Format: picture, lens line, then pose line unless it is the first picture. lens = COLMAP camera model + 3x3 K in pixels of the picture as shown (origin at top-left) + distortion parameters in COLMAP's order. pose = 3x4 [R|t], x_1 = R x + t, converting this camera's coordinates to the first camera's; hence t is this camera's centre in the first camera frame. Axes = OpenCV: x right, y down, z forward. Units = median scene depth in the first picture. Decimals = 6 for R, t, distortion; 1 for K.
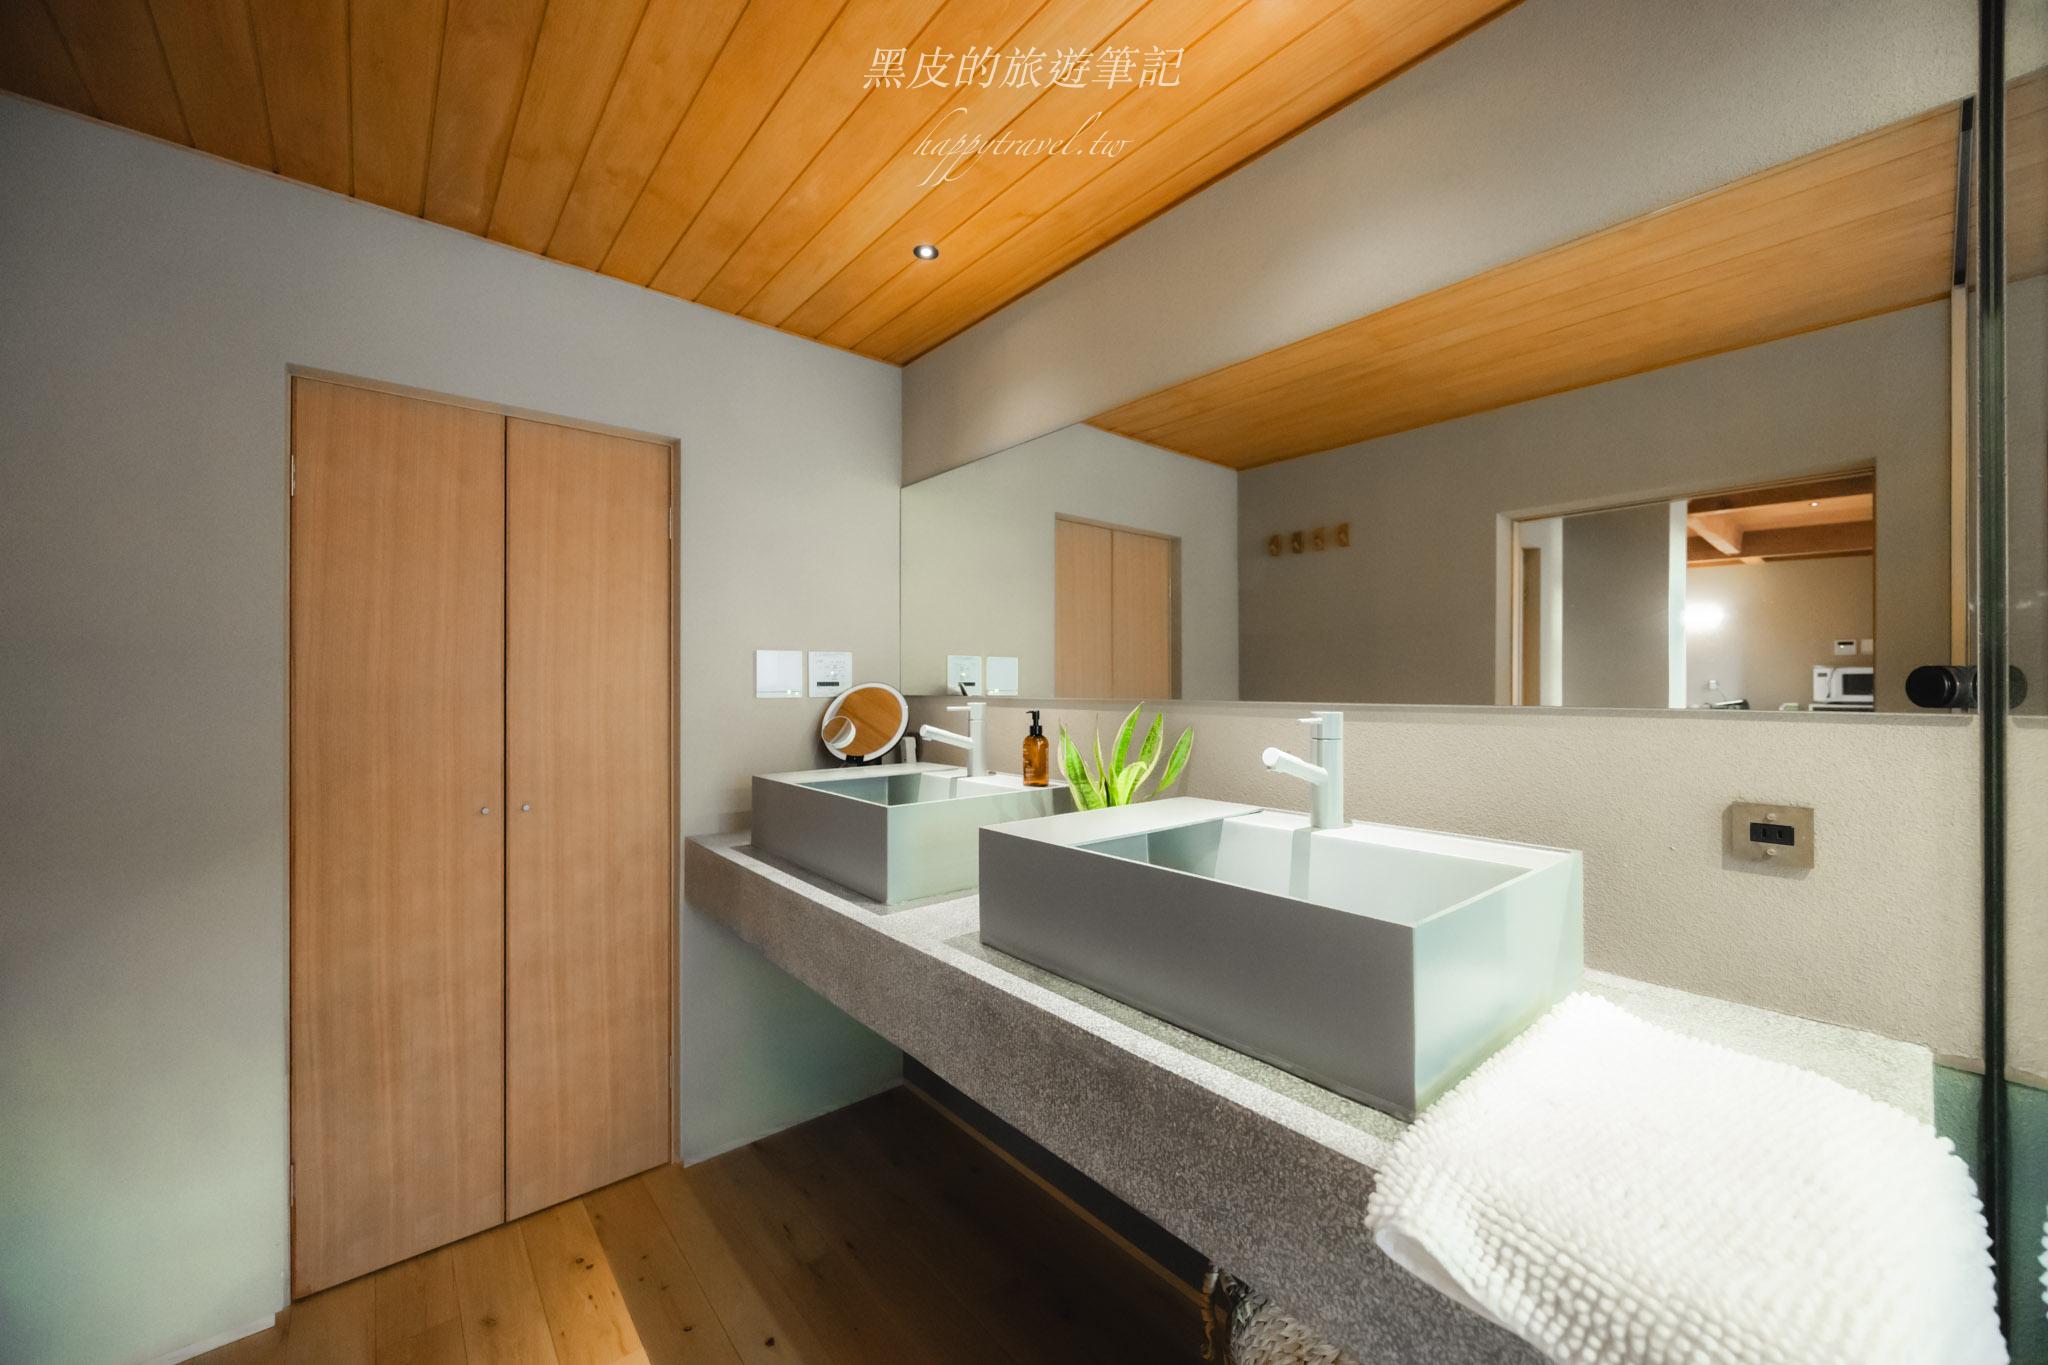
lens RADIAL K [[773.9, 0, 1026.3], [0, 773.9, 689.1], [0, 0, 1]] dist [-0.001155, -0.000102]
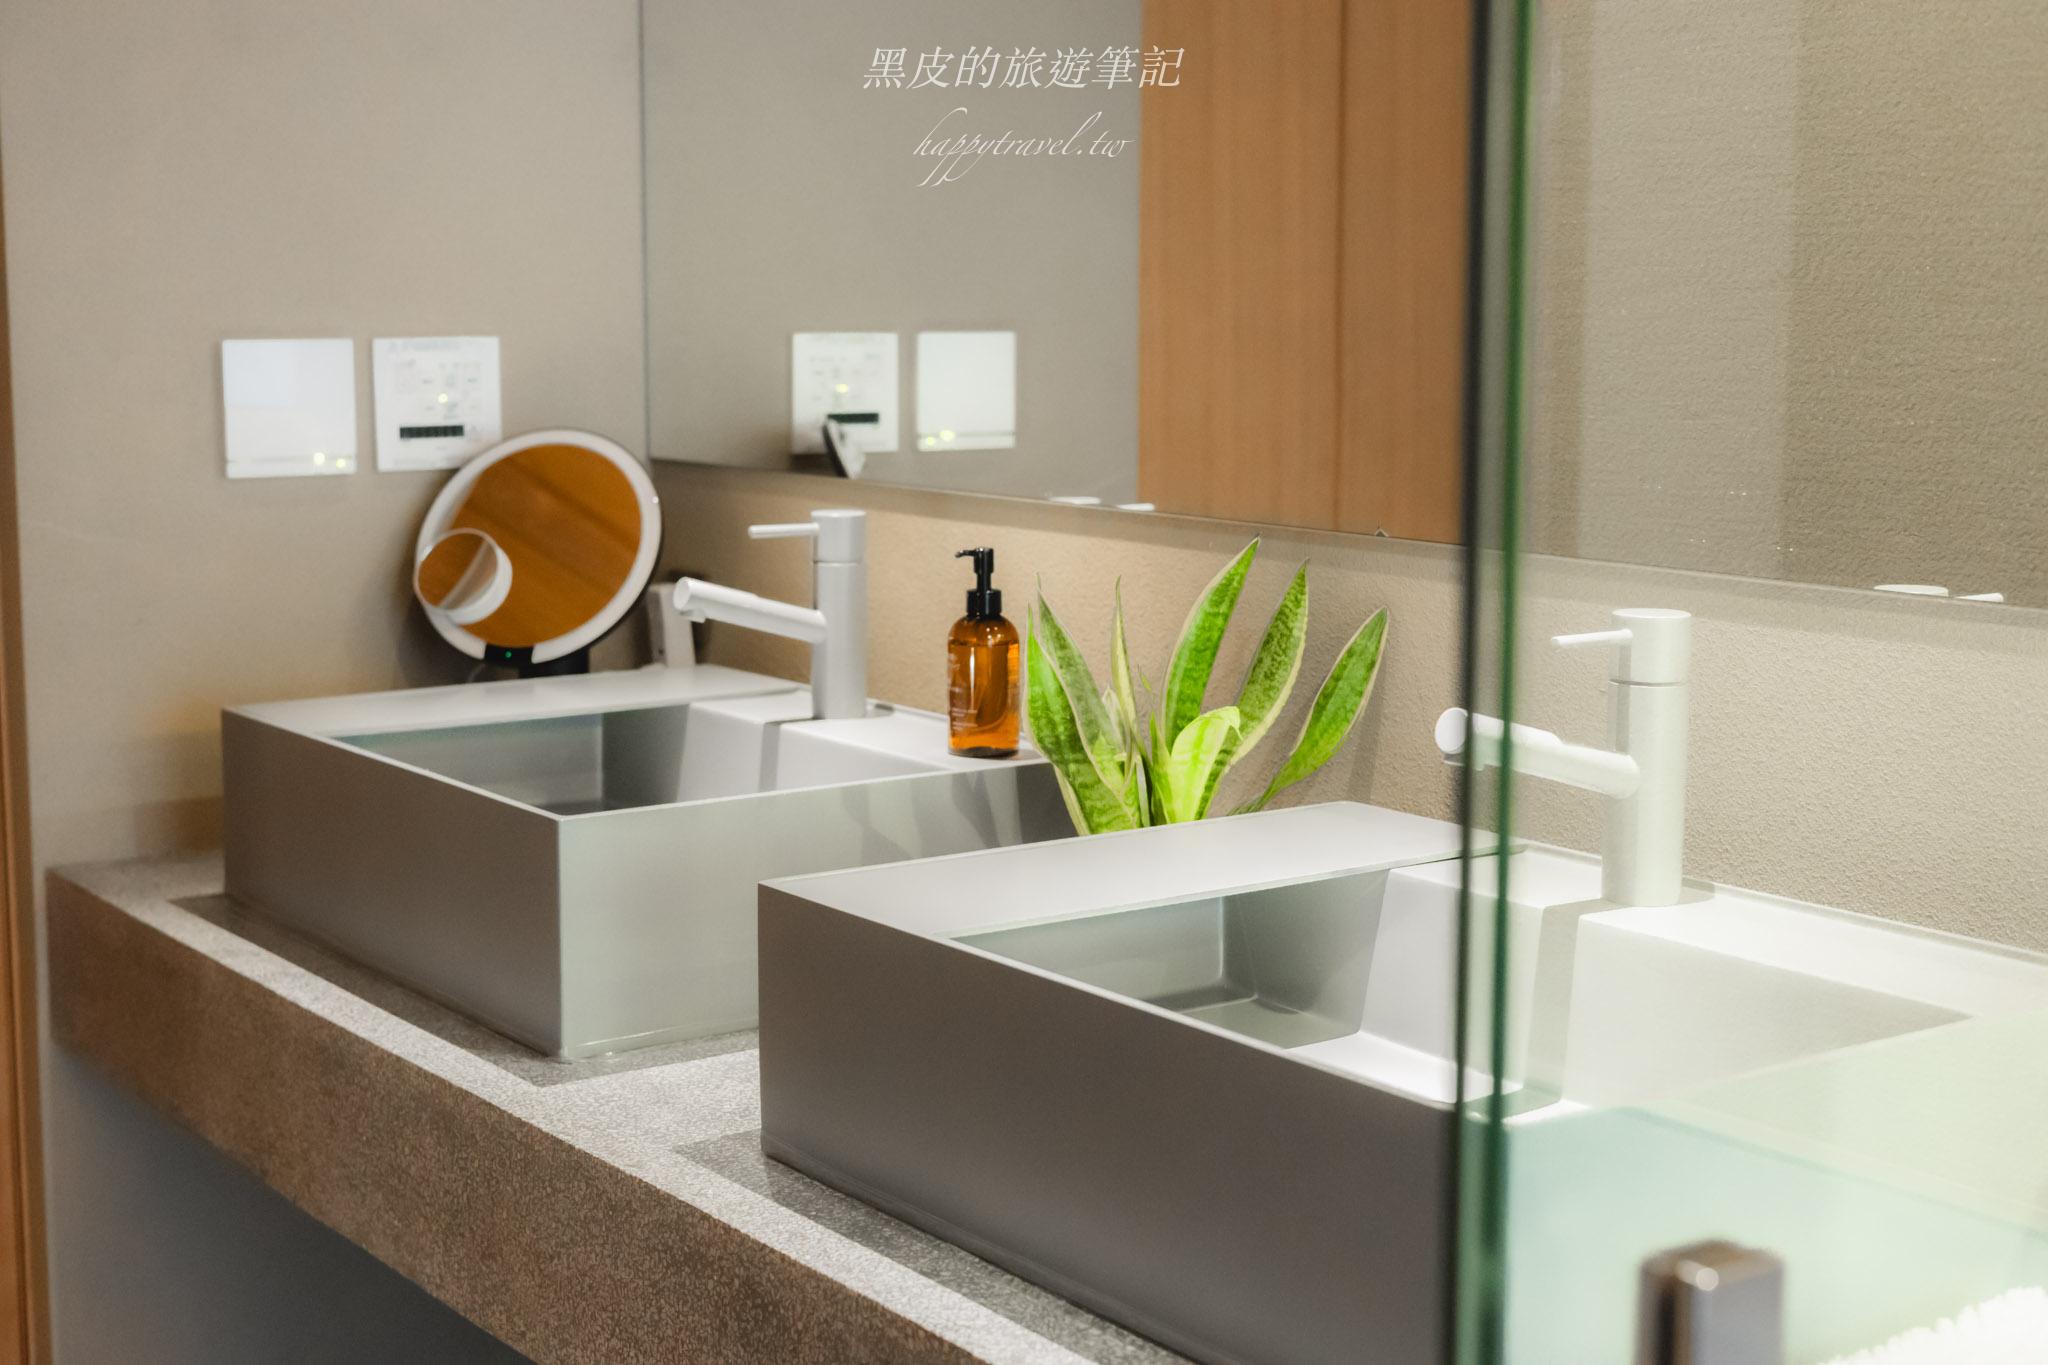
lens RADIAL K [[2944.2, 0, 1024.0], [0, 2944.2, 682.5], [0, 0, 1]] dist [0.029728, 0.068623]
pose [[0.996946, 0.014241, -0.076782, 0.155582], [-0.003514, 0.990415, 0.138076, -0.113337], [0.078012, -0.137384, 0.987441, -0.411509]]
